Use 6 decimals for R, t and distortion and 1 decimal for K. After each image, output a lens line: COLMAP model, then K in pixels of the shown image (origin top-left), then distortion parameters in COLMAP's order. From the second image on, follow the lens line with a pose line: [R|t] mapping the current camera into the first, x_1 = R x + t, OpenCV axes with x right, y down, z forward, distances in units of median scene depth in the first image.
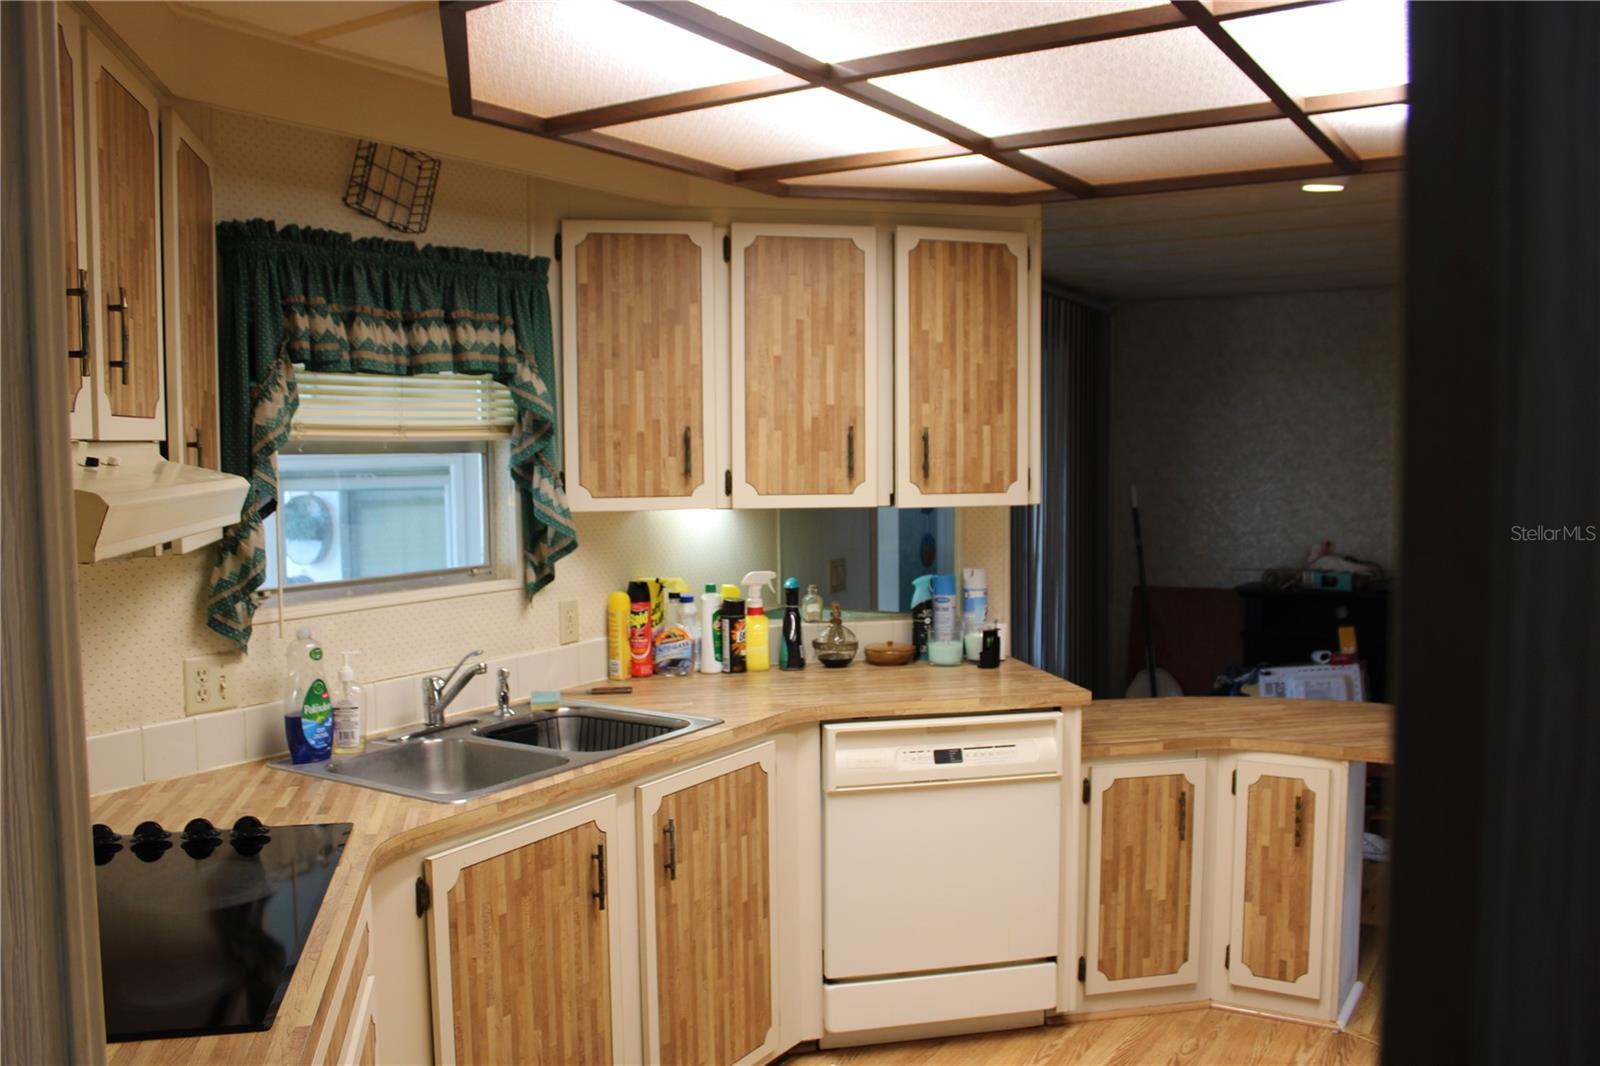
lens RADIAL K [[1327.5, 0, 800.0], [0, 1327.5, 533.0], [0, 0, 1]] dist [-0.172250, 0.154048]
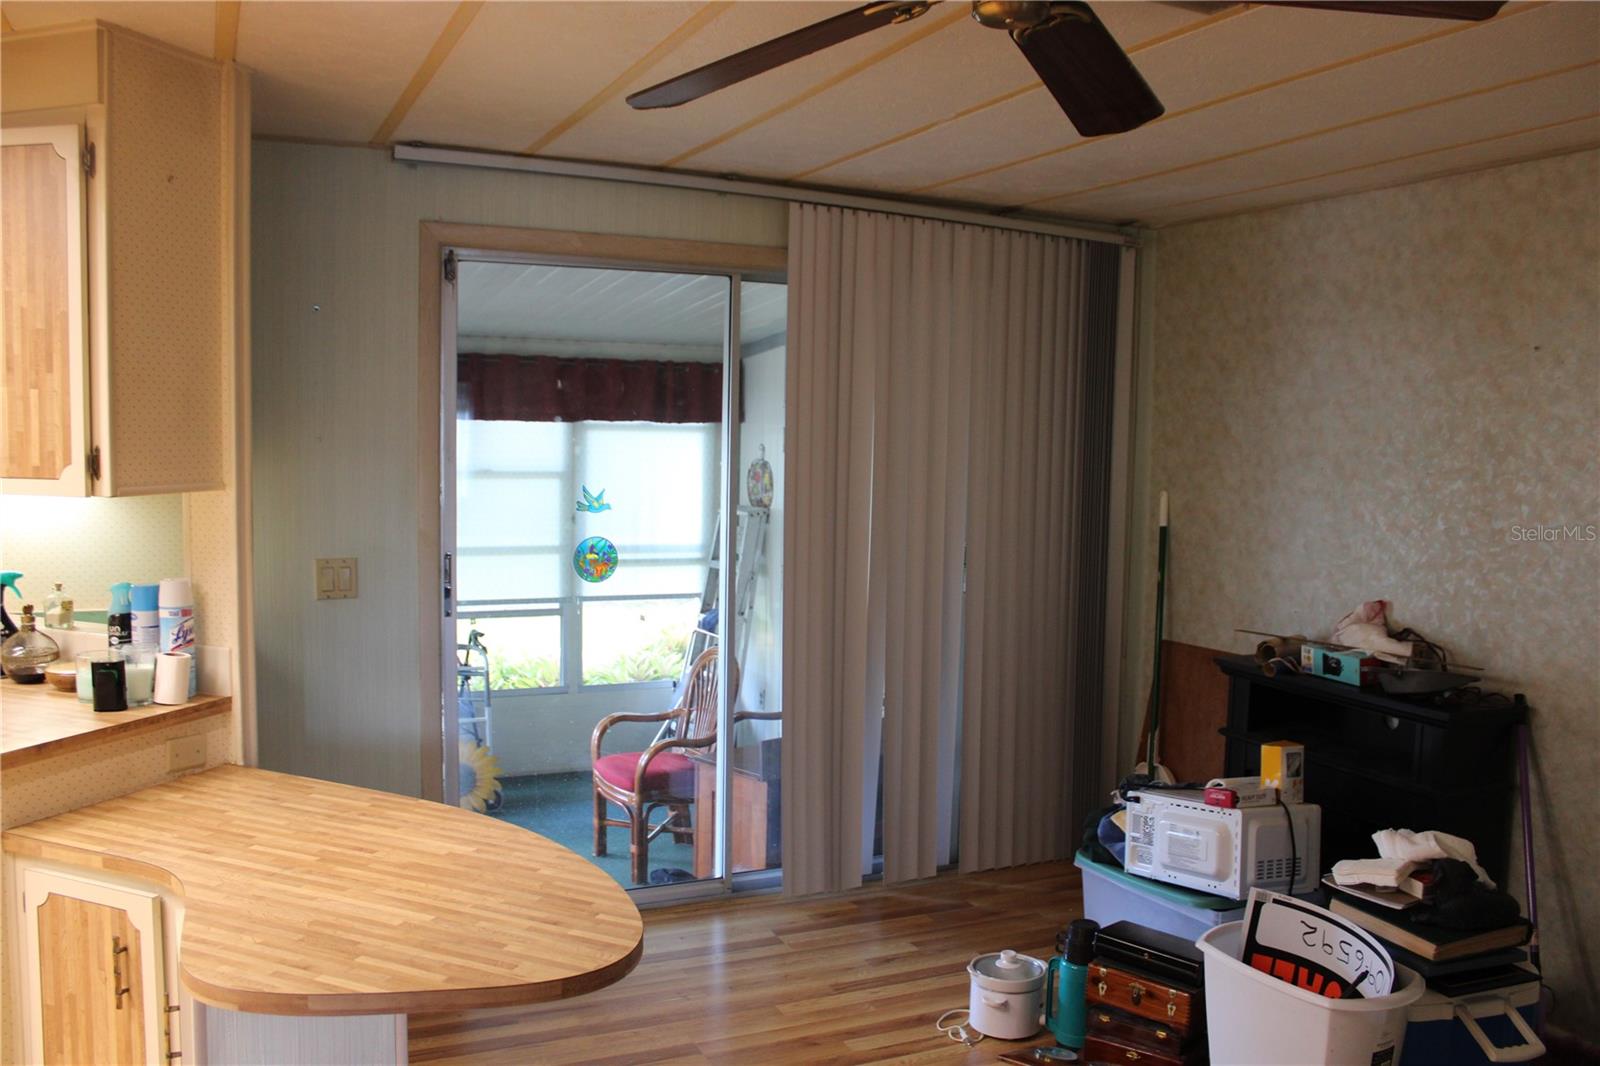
lens RADIAL K [[1327.5, 0, 800.0], [0, 1327.5, 533.0], [0, 0, 1]] dist [-0.172250, 0.154048]
pose [[0.841589, 0.065951, -0.536077, 0.937611], [-0.060095, 0.997788, 0.028409, -0.048023], [0.536765, 0.008307, 0.843691, 0.646340]]
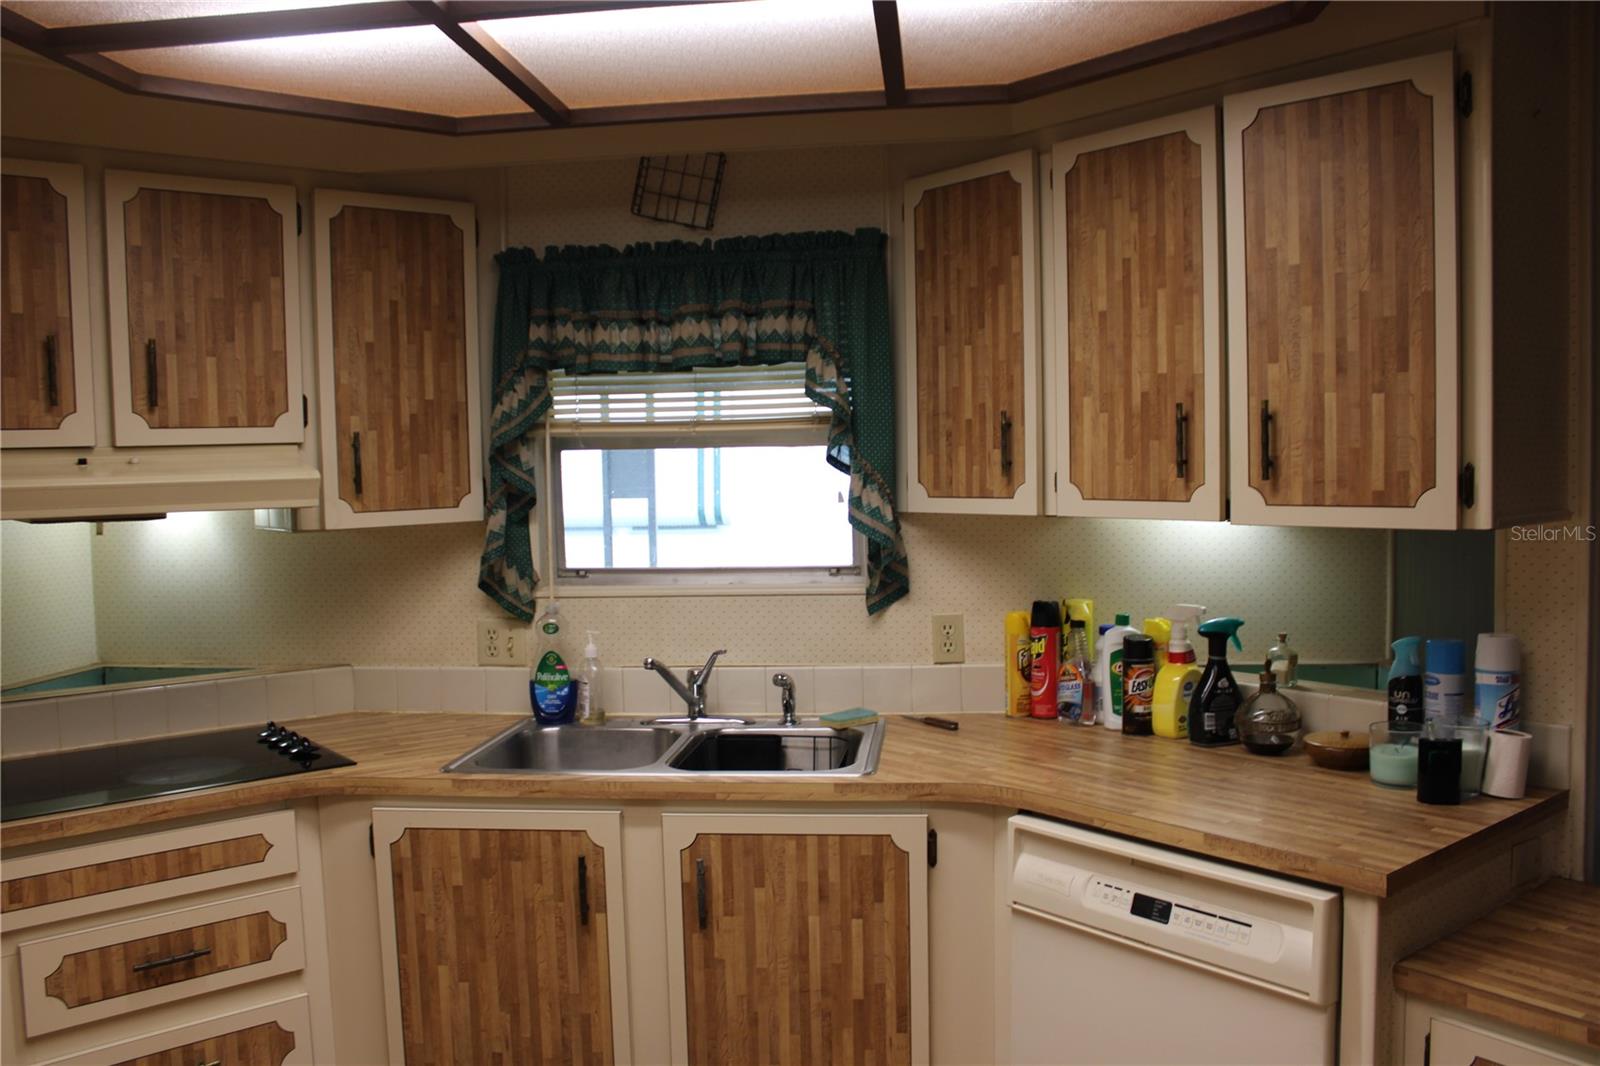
lens RADIAL K [[1327.5, 0, 800.0], [0, 1327.5, 533.0], [0, 0, 1]] dist [-0.172250, 0.154048]
pose [[0.445845, 0.048628, -0.893788, 0.567405], [-0.042698, 0.998542, 0.033029, -0.027609], [0.894091, 0.023438, 0.447271, 0.527640]]
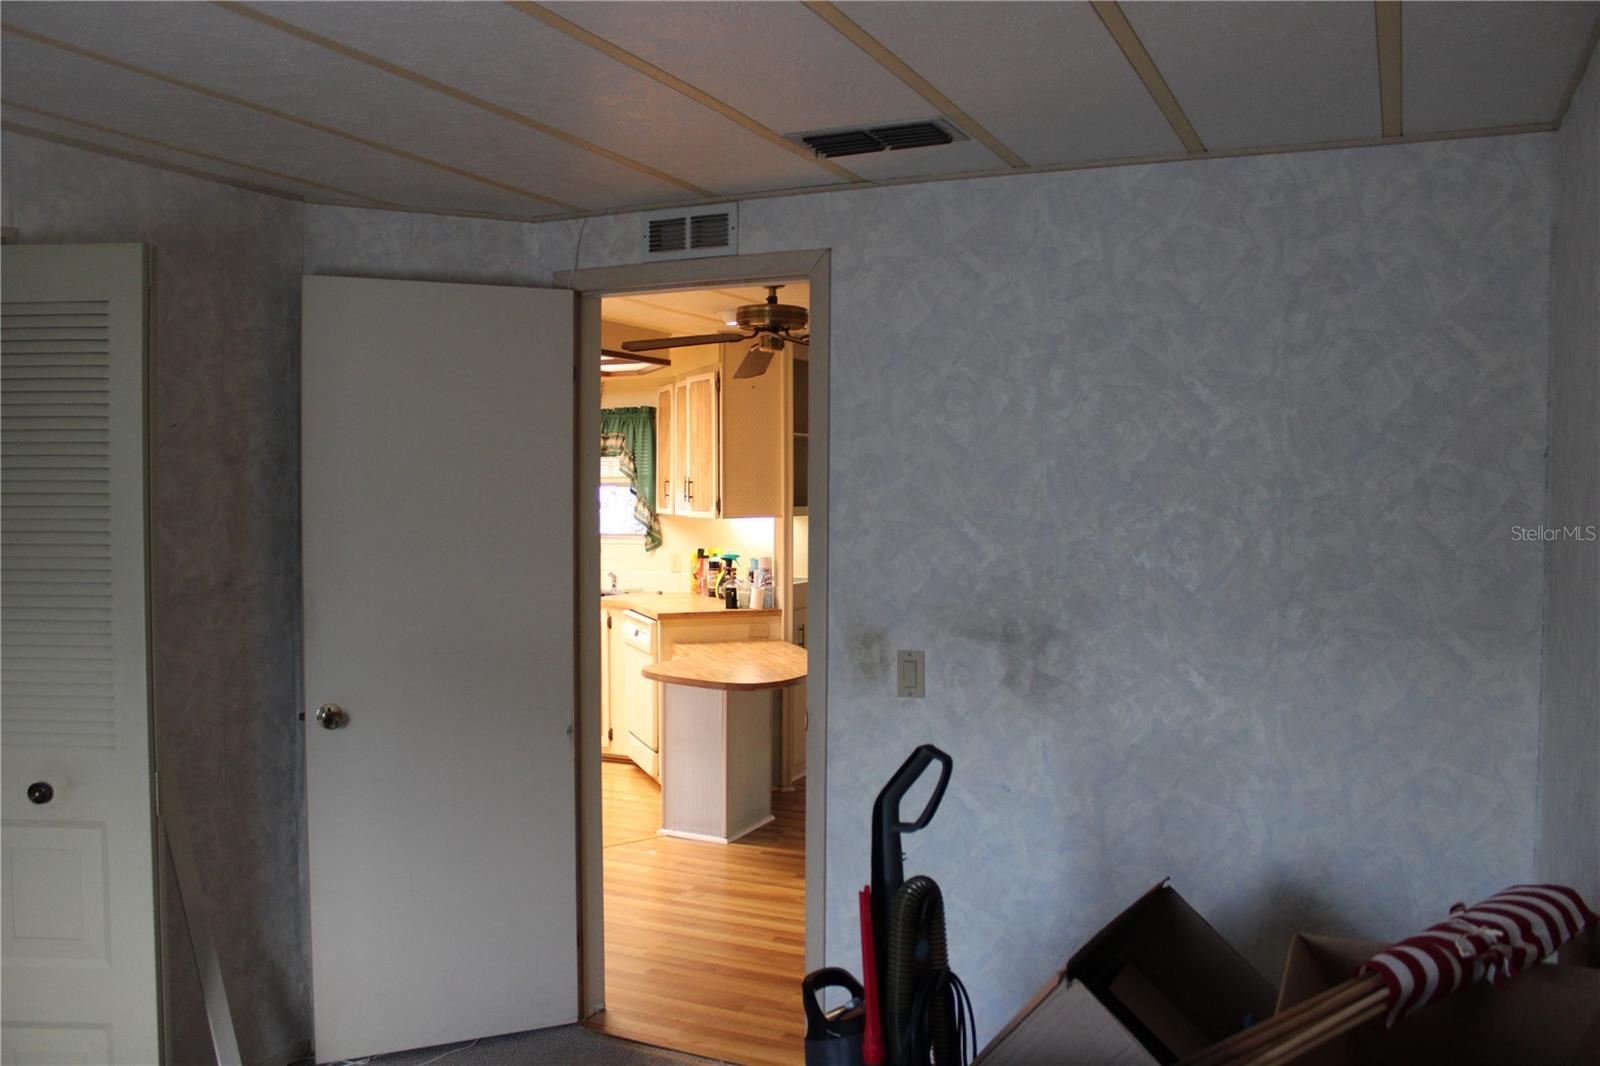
lens RADIAL K [[1327.5, 0, 800.0], [0, 1327.5, 533.0], [0, 0, 1]] dist [-0.172250, 0.154048]
pose [[0.134331, 0.041121, -0.990083, 2.123413], [-0.066968, 0.997231, 0.032332, -0.072106], [0.988671, 0.061961, 0.136713, 0.910853]]
